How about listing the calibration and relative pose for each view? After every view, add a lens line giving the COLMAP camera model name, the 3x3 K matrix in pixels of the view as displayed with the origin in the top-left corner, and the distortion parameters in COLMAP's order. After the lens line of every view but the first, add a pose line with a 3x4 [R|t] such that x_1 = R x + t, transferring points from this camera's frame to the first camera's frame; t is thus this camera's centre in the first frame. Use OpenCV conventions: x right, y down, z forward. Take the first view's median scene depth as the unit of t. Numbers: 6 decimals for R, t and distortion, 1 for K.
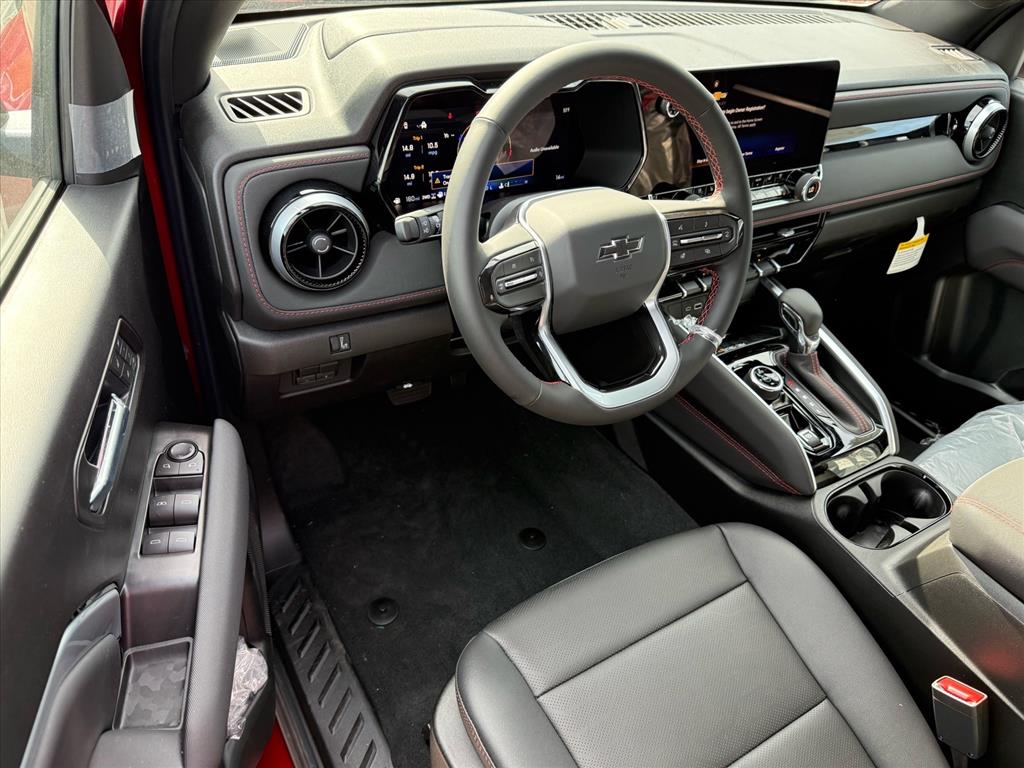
lens RADIAL K [[740.1, 0, 512.0], [0, 740.1, 384.0], [0, 0, 1]] dist [-0.015298, -0.003968]
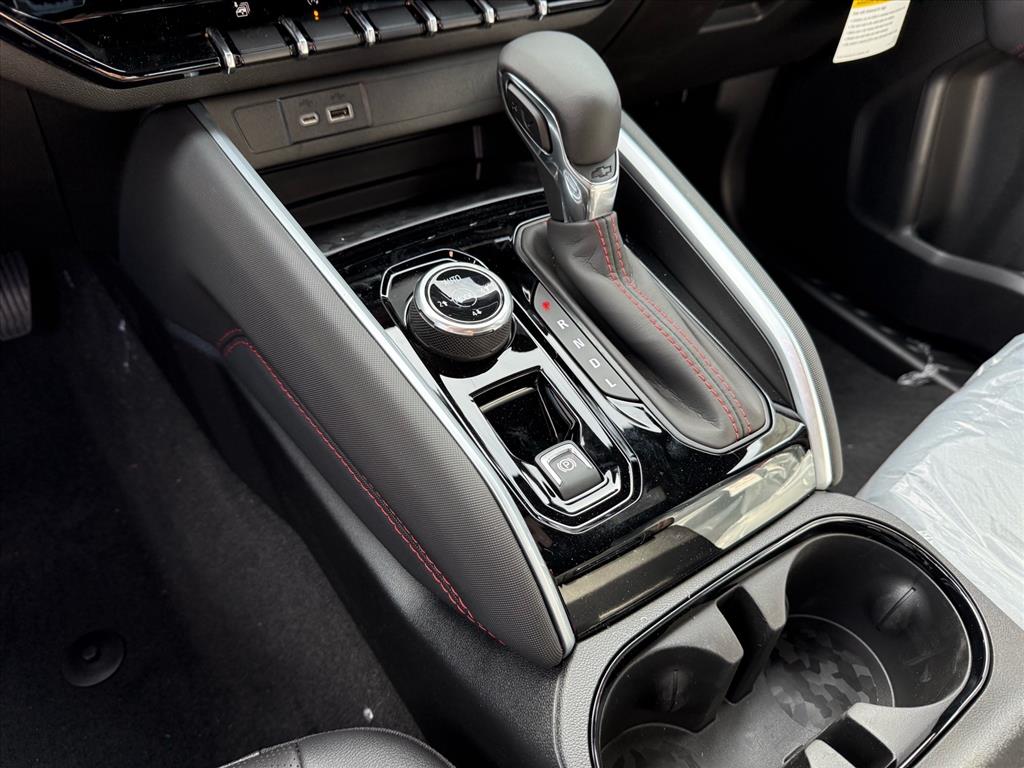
lens RADIAL K [[740.1, 0, 512.0], [0, 740.1, 384.0], [0, 0, 1]] dist [-0.015298, -0.003968]
pose [[0.997987, -0.060146, 0.020097, 0.353654], [0.057291, 0.991013, 0.120879, -0.007872], [-0.027187, -0.119485, 0.992464, 0.639708]]
